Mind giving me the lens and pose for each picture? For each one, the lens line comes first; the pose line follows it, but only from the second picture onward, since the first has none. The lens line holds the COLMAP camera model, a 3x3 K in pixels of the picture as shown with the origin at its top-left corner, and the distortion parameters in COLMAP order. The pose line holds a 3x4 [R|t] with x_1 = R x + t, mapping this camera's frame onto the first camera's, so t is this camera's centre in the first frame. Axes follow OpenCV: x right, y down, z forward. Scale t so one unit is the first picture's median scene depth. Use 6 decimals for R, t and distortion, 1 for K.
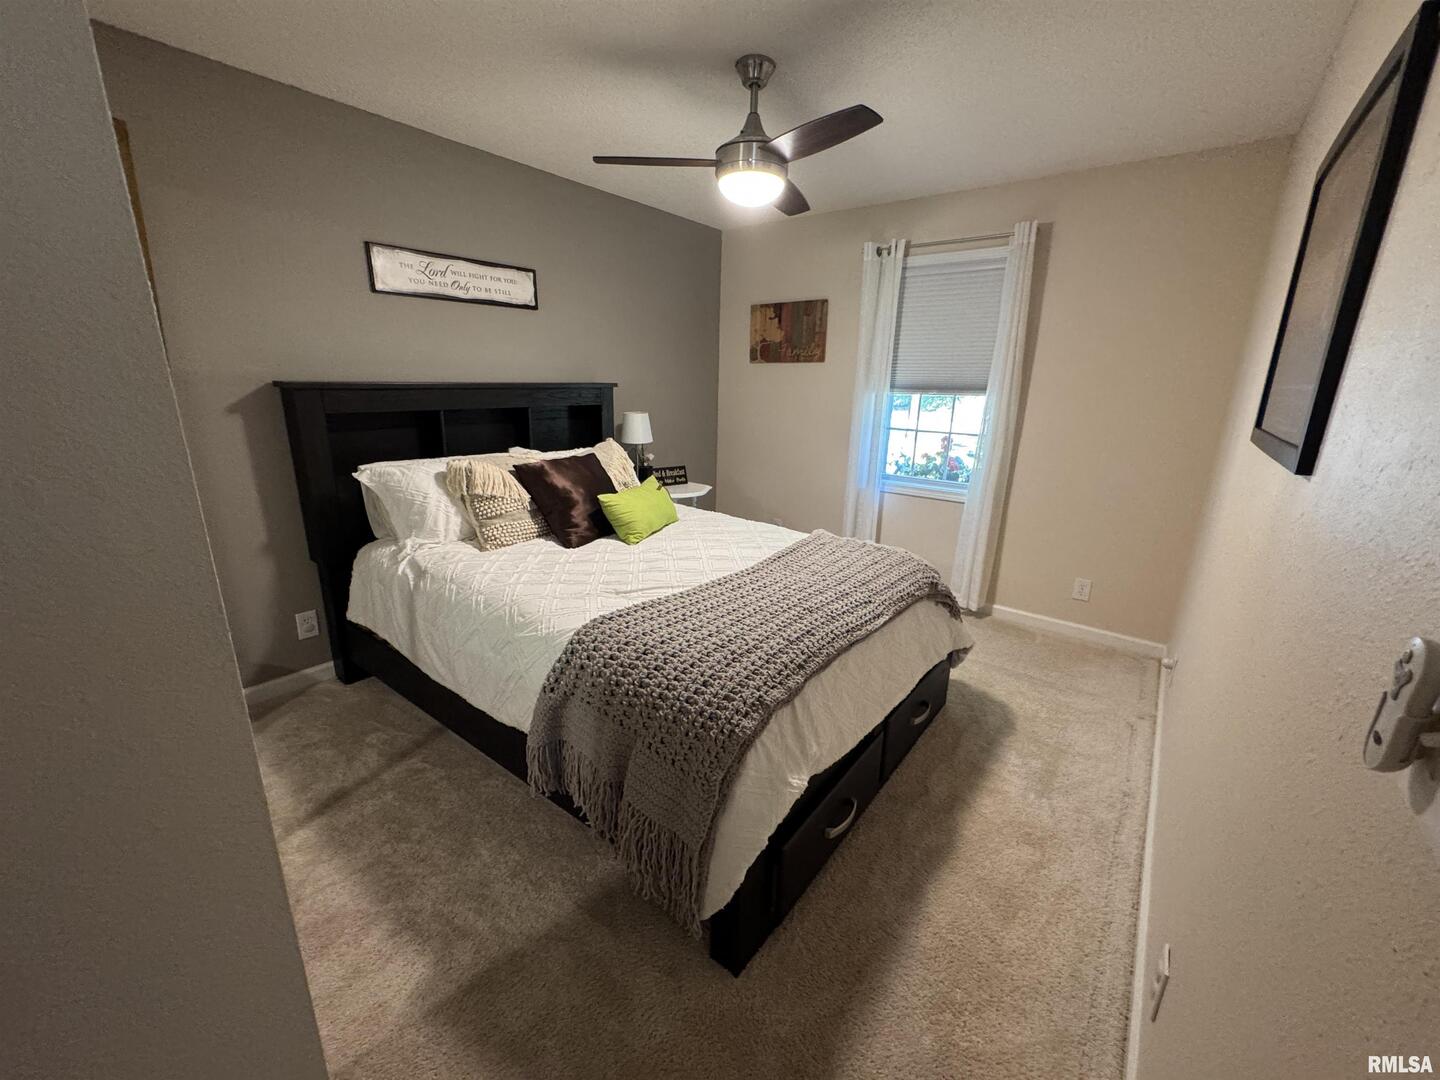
lens RADIAL K [[573.7, 0, 720.3], [0, 573.7, 538.4], [0, 0, 1]] dist [-0.001416, 0.000669]
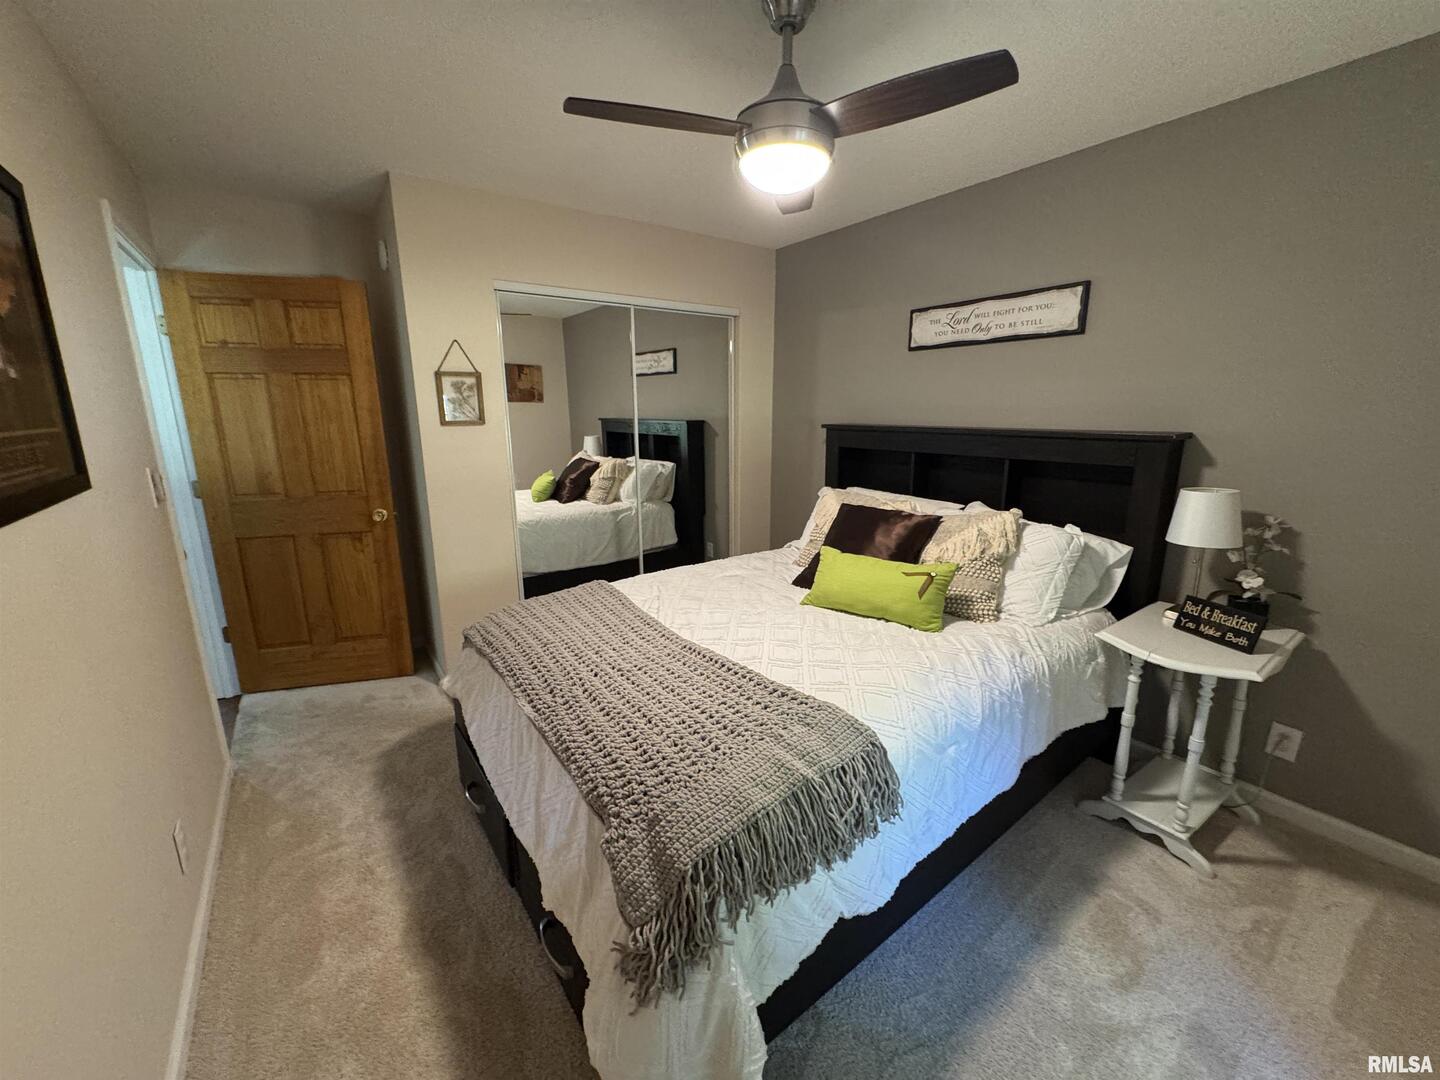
lens RADIAL K [[573.7, 0, 720.0], [0, 573.7, 535.0], [0, 0, 1]] dist [-0.001416, 0.000669]
pose [[-0.268575, 0.186737, -0.944985, 0.598059], [-0.265399, 0.928713, 0.258951, -0.243066], [0.925976, 0.320345, -0.199870, 0.863459]]
